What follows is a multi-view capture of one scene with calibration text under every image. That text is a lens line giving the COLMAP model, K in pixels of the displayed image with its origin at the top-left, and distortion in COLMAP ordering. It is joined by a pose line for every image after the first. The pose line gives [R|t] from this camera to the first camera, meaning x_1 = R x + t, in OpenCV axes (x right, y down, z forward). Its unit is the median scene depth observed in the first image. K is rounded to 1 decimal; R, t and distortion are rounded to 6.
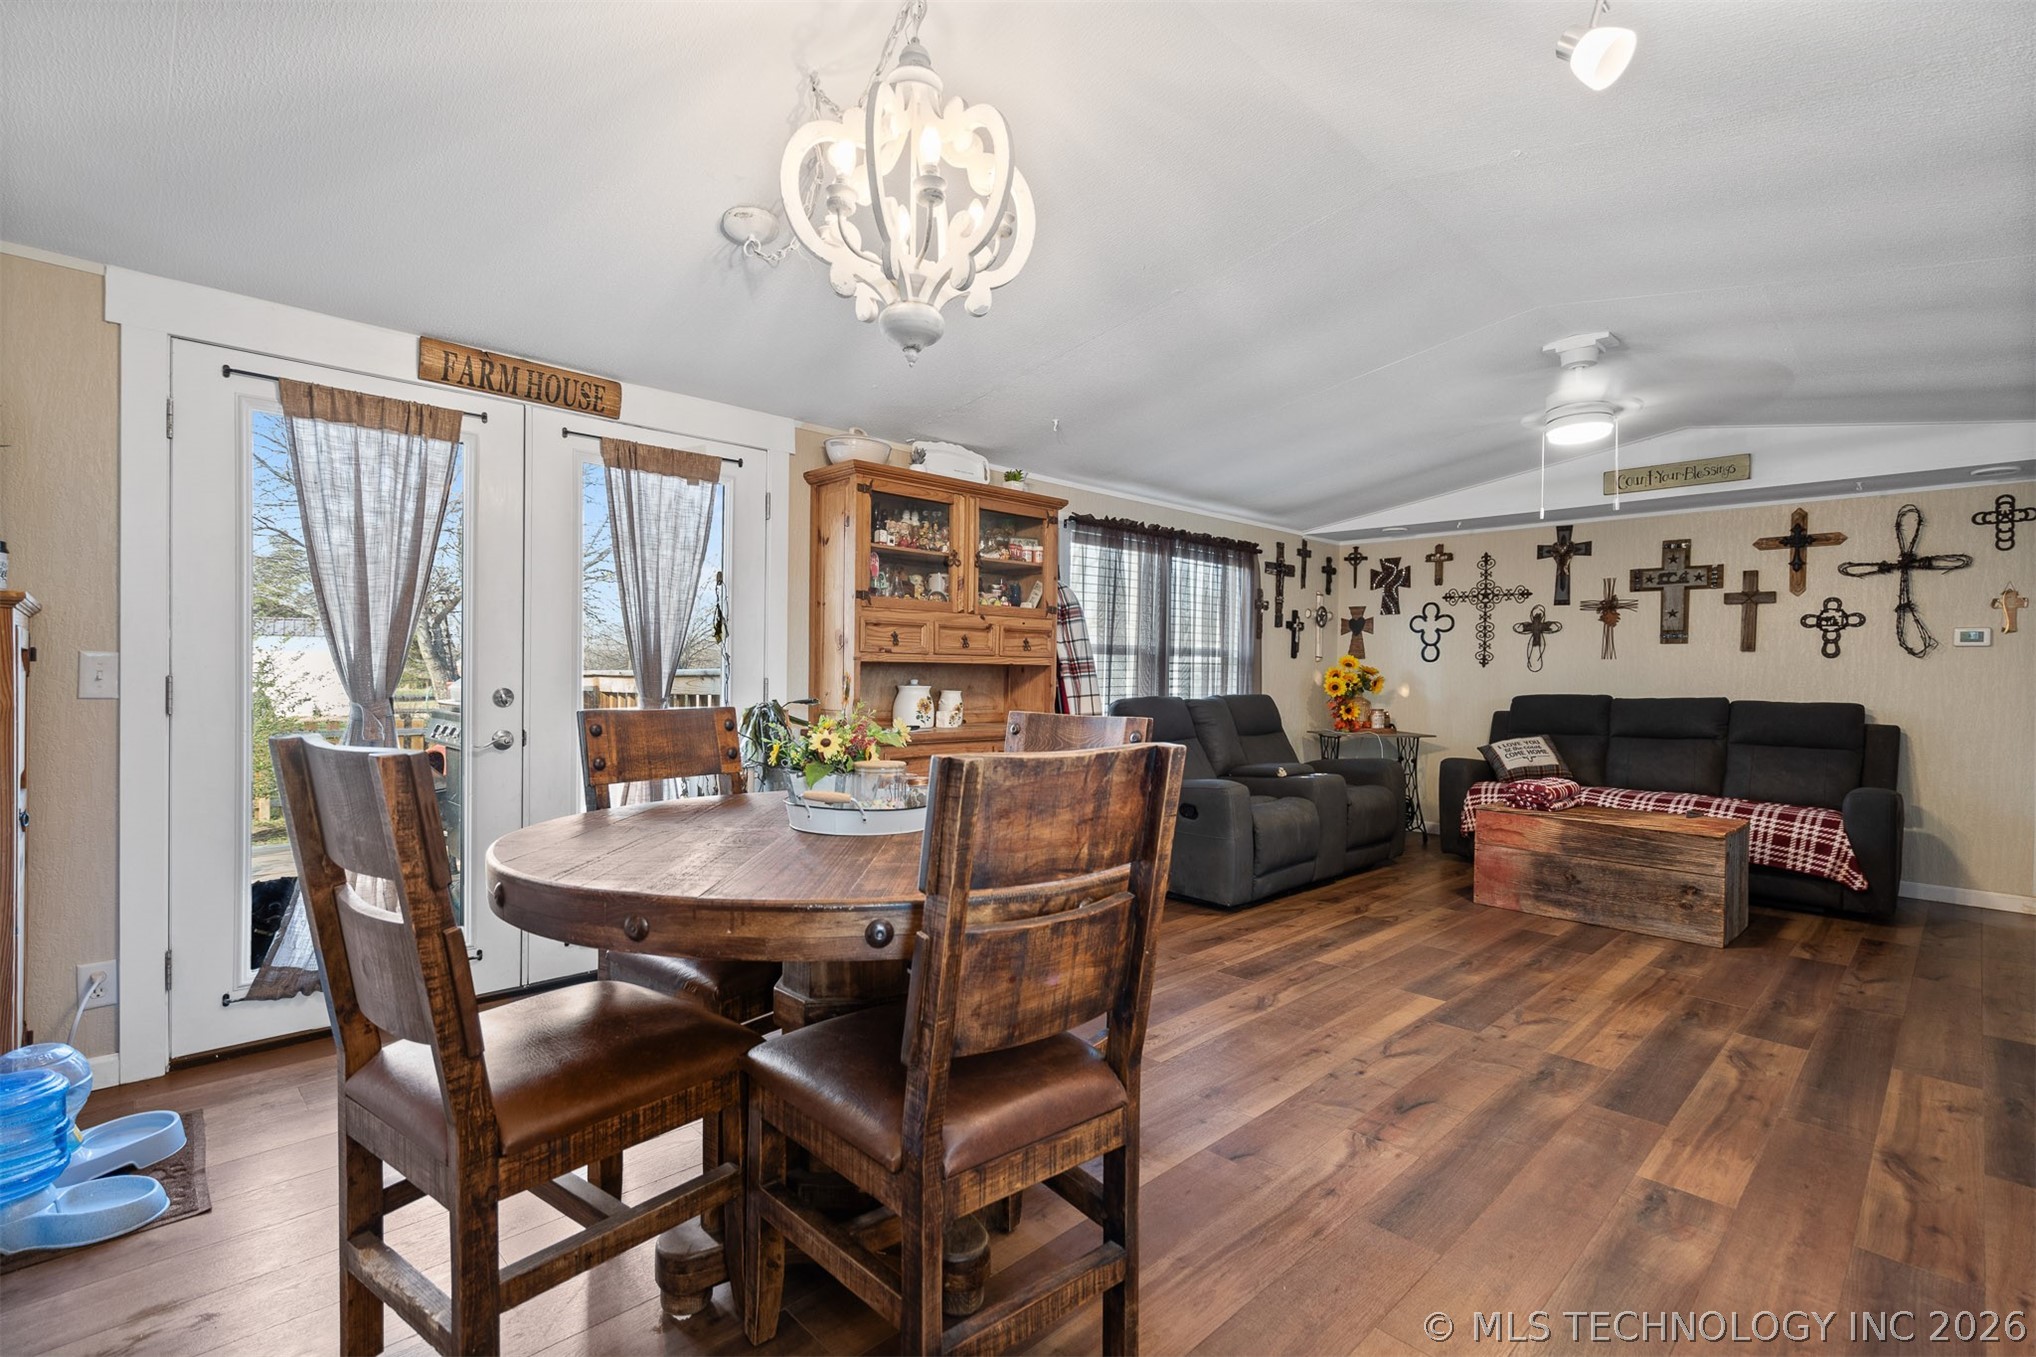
lens RADIAL K [[943.0, 0, 1012.6], [0, 943.0, 683.2], [0, 0, 1]] dist [0.004237, 0.000824]
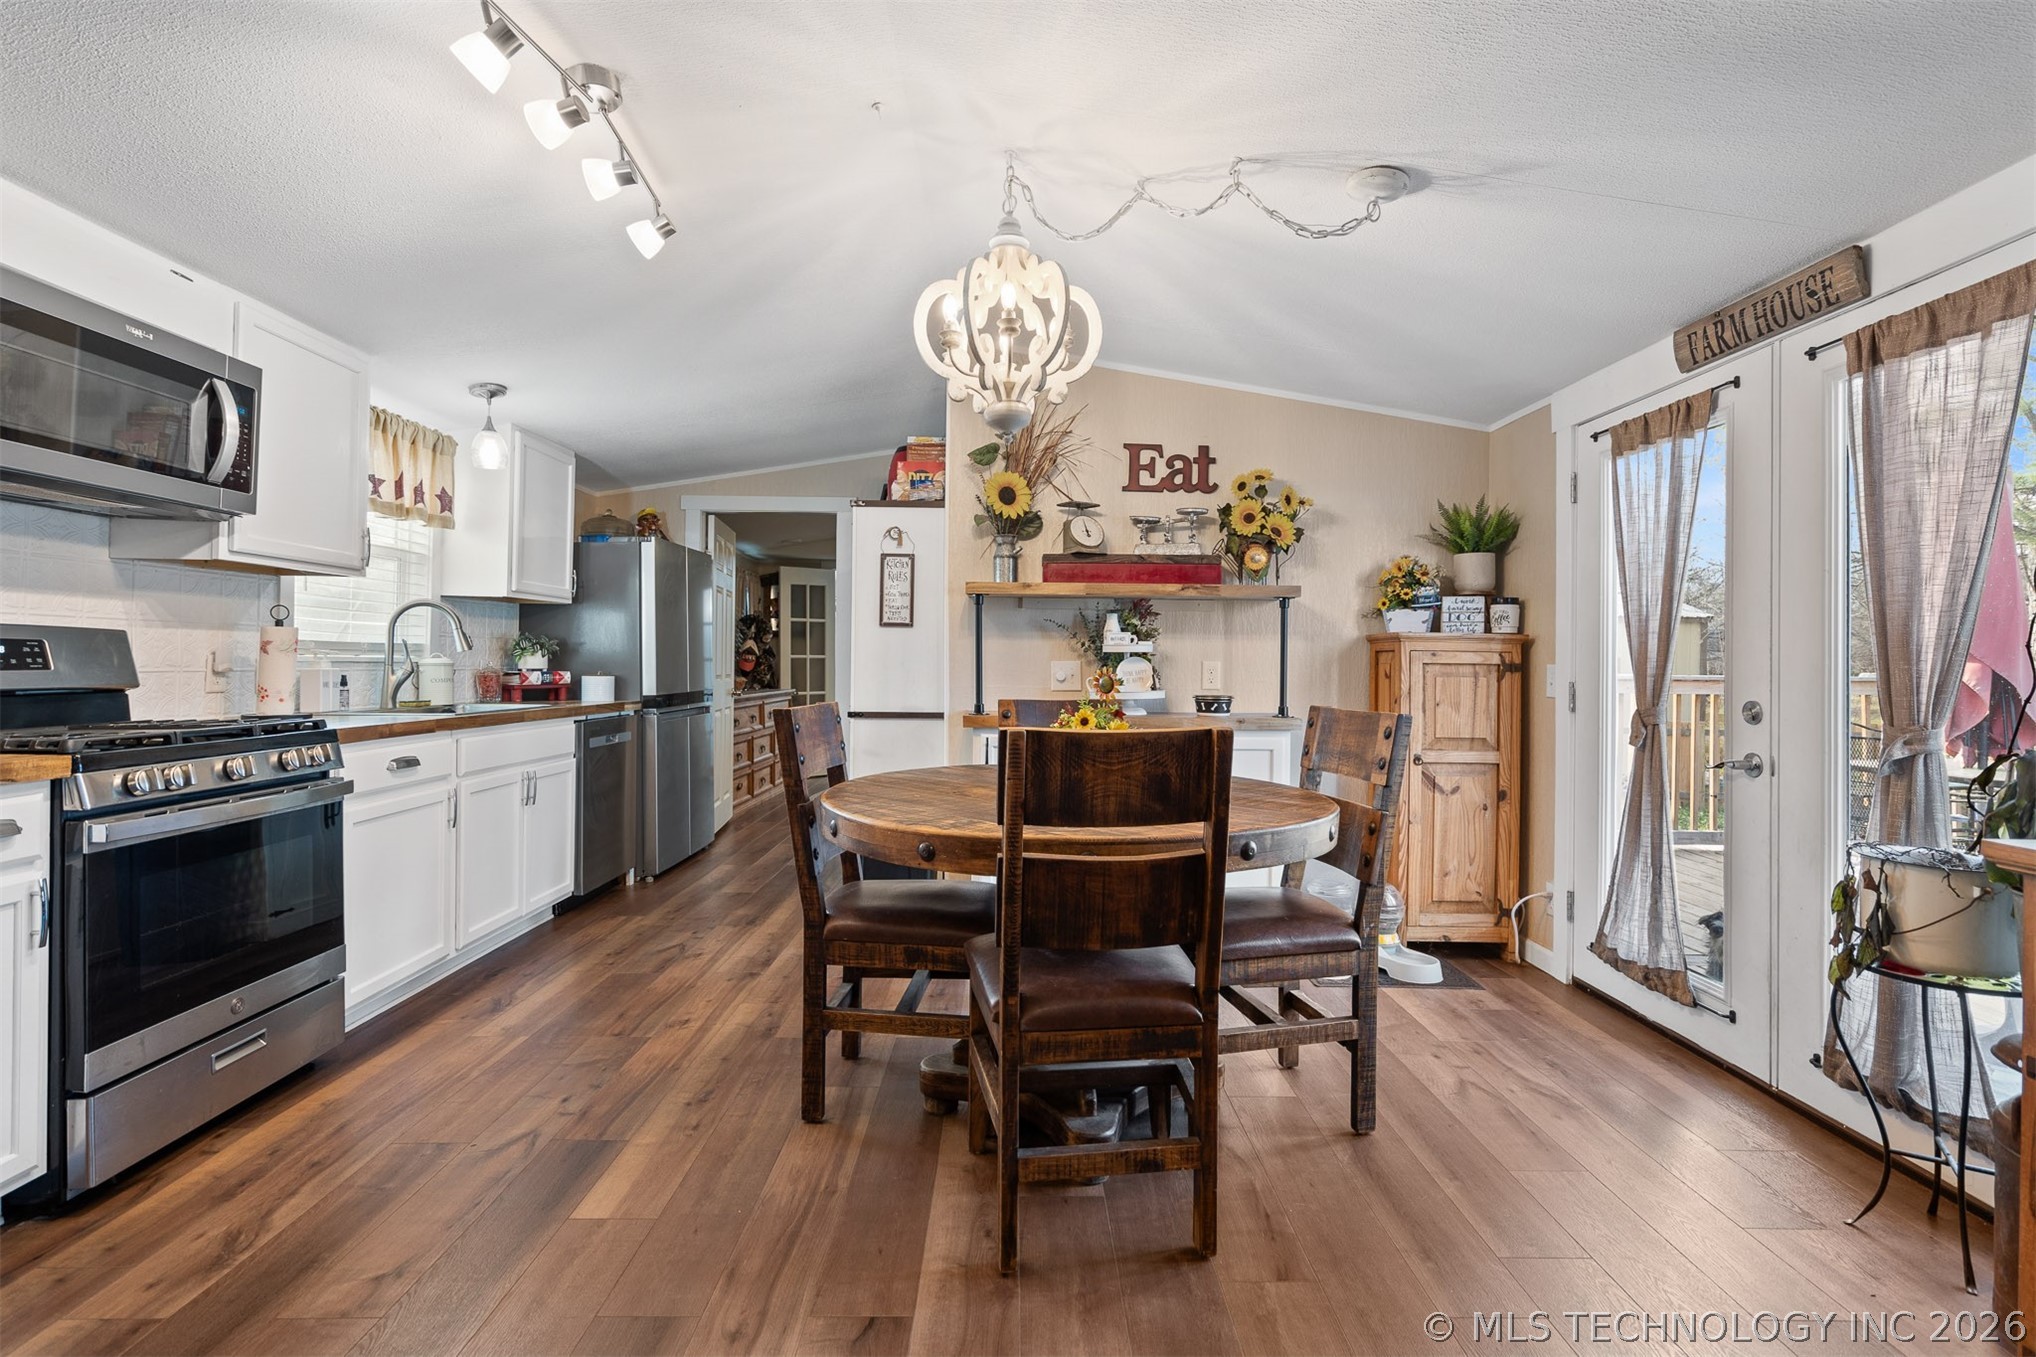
lens RADIAL K [[951.2, 0, 1022.7], [0, 951.2, 655.4], [0, 0, 1]] dist [-0.001310, 0.000960]
pose [[-0.689452, -0.025939, -0.723867, 0.298602], [-0.027199, 0.999581, -0.009914, -0.005413], [0.723821, 0.012853, -0.689868, 0.675548]]
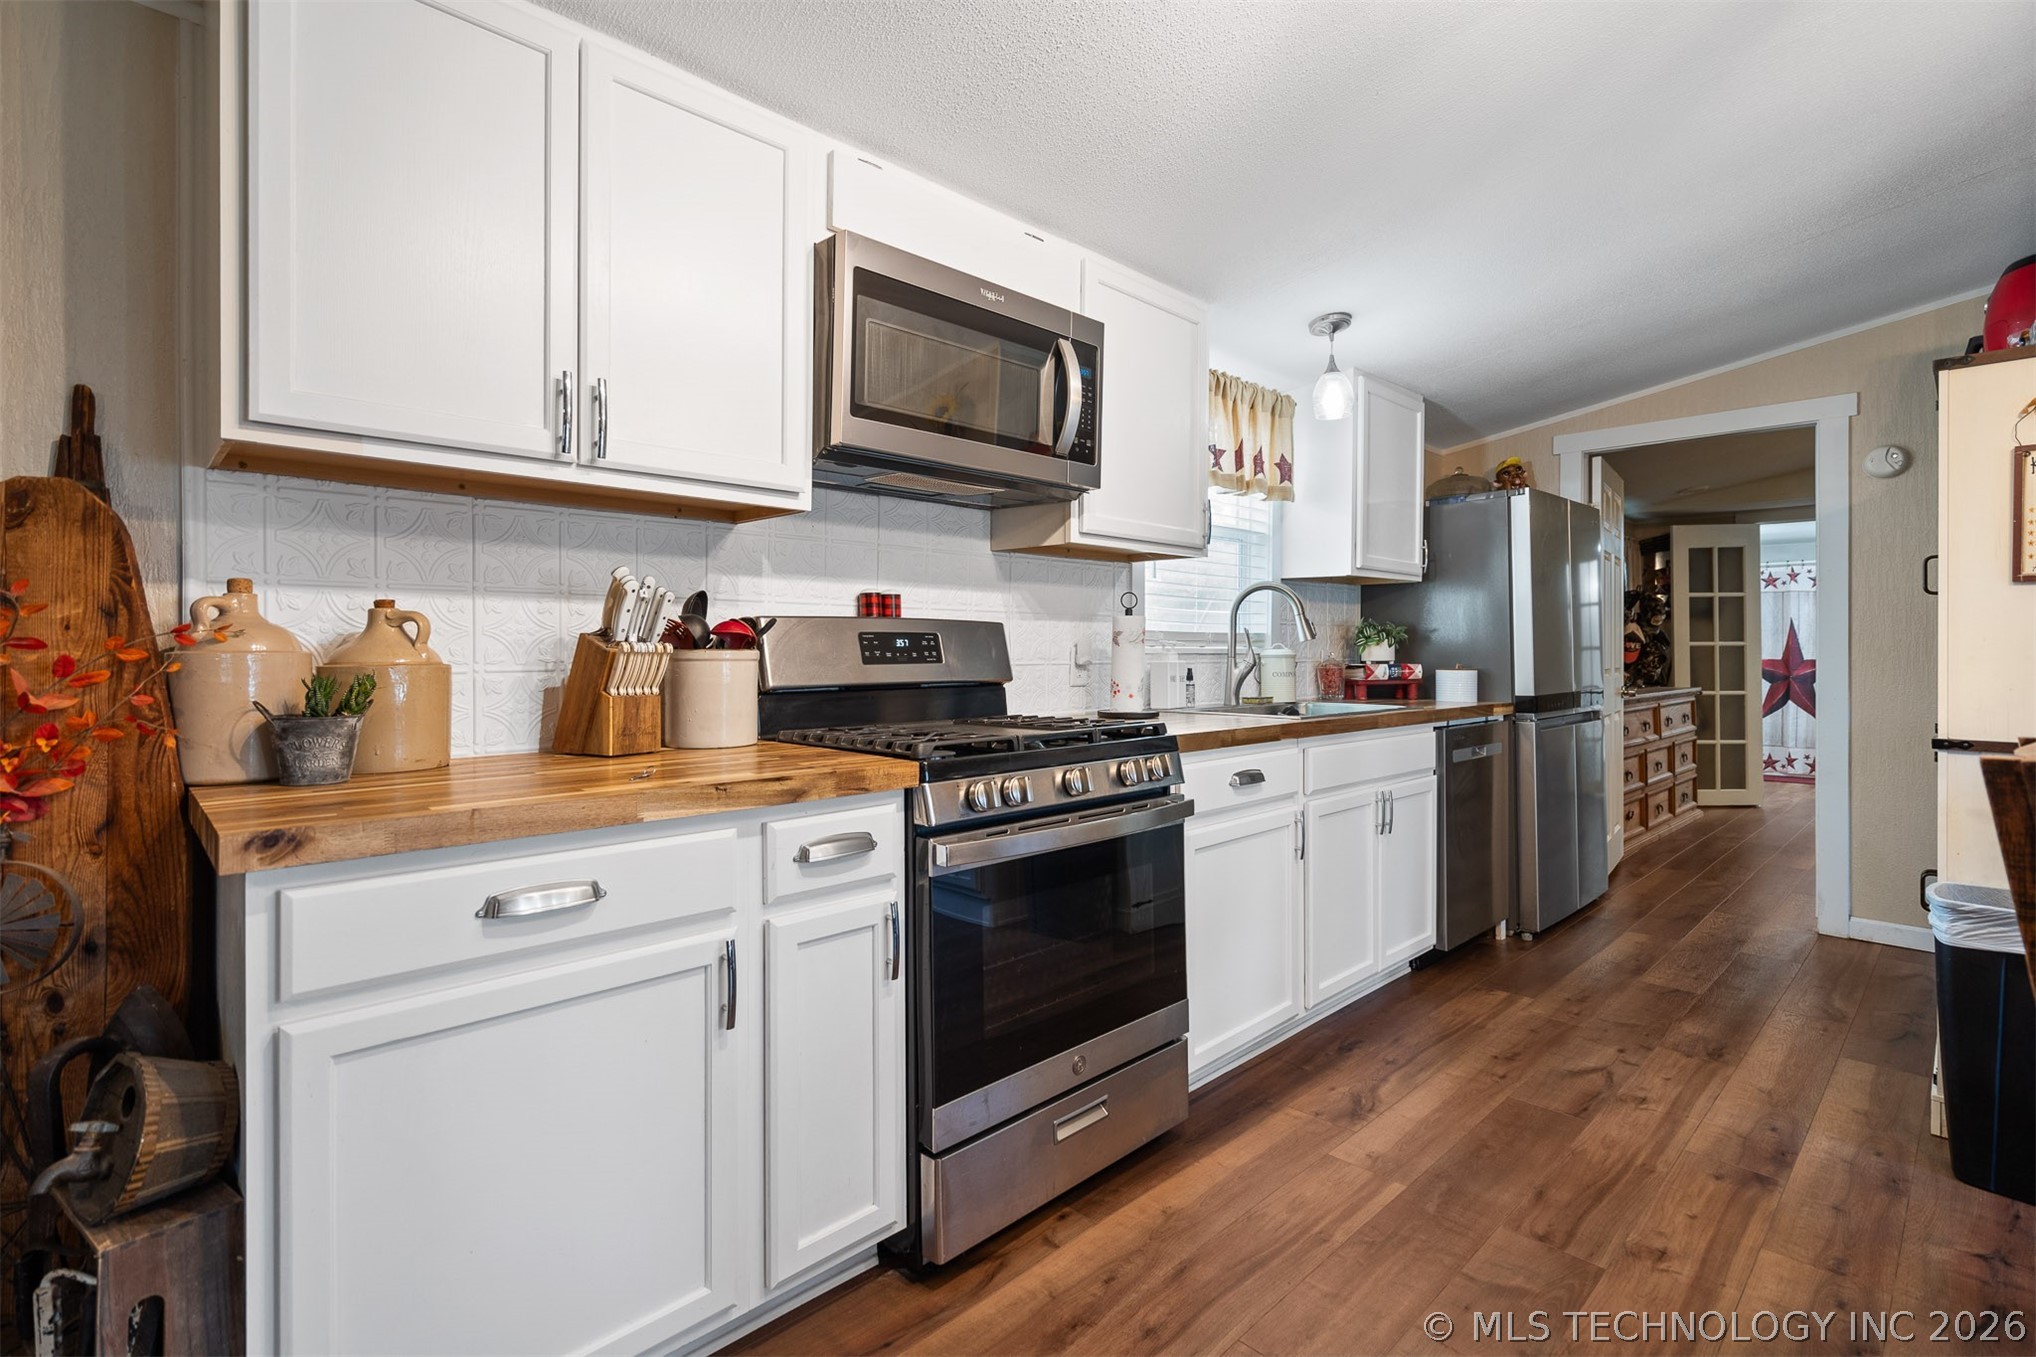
lens RADIAL K [[944.5, 0, 1013.5], [0, 944.5, 650.5], [0, 0, 1]] dist [-0.000401, 0.000461]
pose [[-0.999849, -0.015046, 0.008704, 0.250251], [-0.014932, 0.999804, 0.013029, -0.002794], [-0.008898, 0.012897, -0.999877, 0.472087]]
